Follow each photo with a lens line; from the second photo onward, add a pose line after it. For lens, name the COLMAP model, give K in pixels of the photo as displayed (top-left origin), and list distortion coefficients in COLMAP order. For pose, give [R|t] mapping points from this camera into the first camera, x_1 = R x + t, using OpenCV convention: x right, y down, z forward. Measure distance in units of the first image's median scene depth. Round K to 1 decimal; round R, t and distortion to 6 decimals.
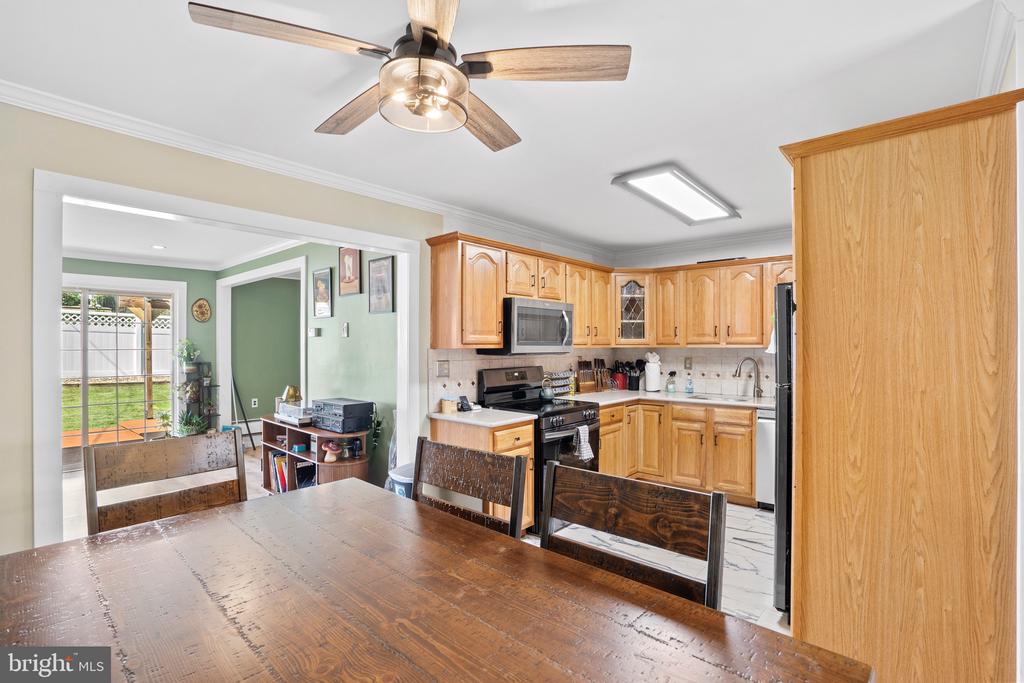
lens RADIAL K [[480.2, 0, 512.0], [0, 480.2, 341.5], [0, 0, 1]] dist [-0.053586, 0.024287]
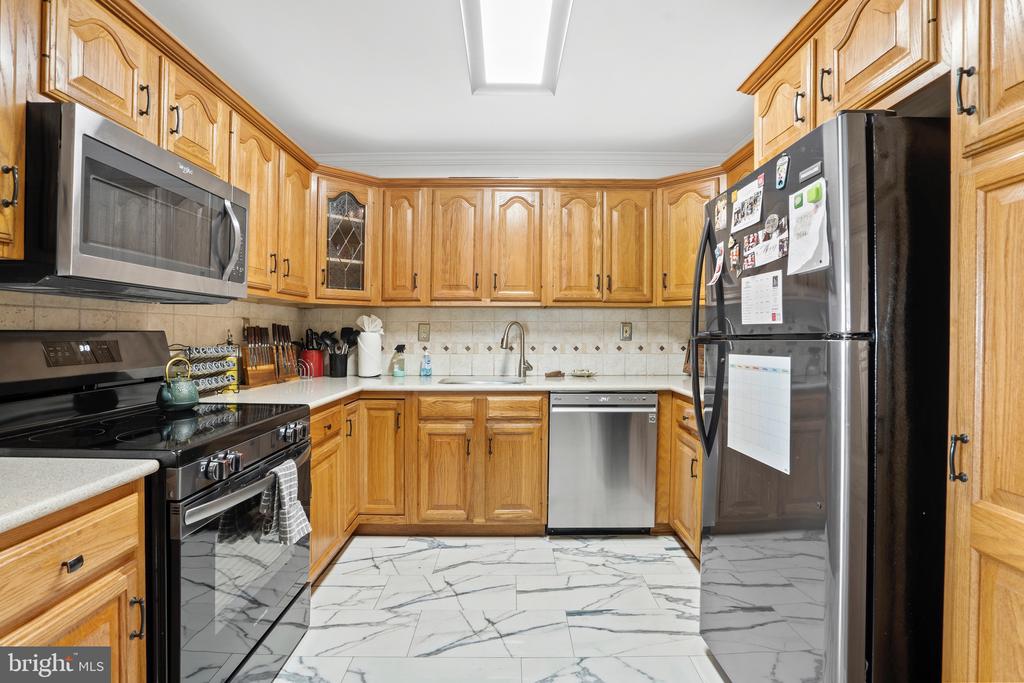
lens RADIAL K [[482.2, 0, 510.1], [0, 482.2, 331.1], [0, 0, 1]] dist [-0.062386, 0.026244]
pose [[0.754189, 0.005239, 0.656637, 0.018784], [-0.009109, 0.999955, 0.002483, 0.046736], [-0.656594, -0.007854, 0.754203, 0.462399]]
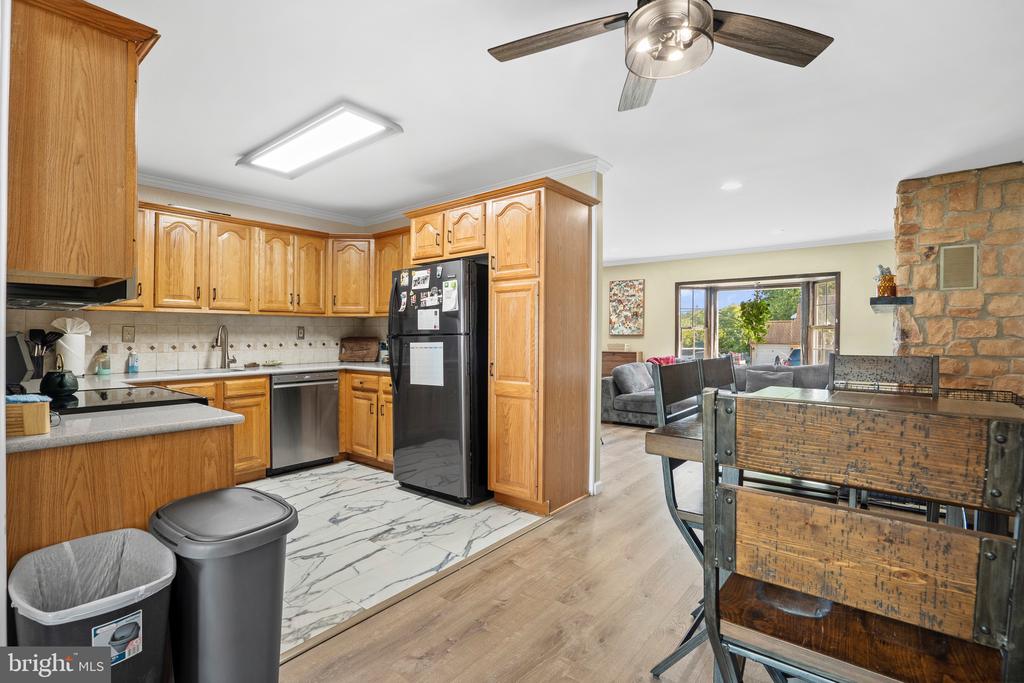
lens RADIAL K [[480.2, 0, 512.0], [0, 480.2, 341.5], [0, 0, 1]] dist [-0.053586, 0.024287]
pose [[-0.049501, -0.013364, 0.998685, -0.437739], [-0.006938, 0.999891, 0.013036, 0.049541], [-0.998750, -0.006283, -0.049589, 0.492897]]
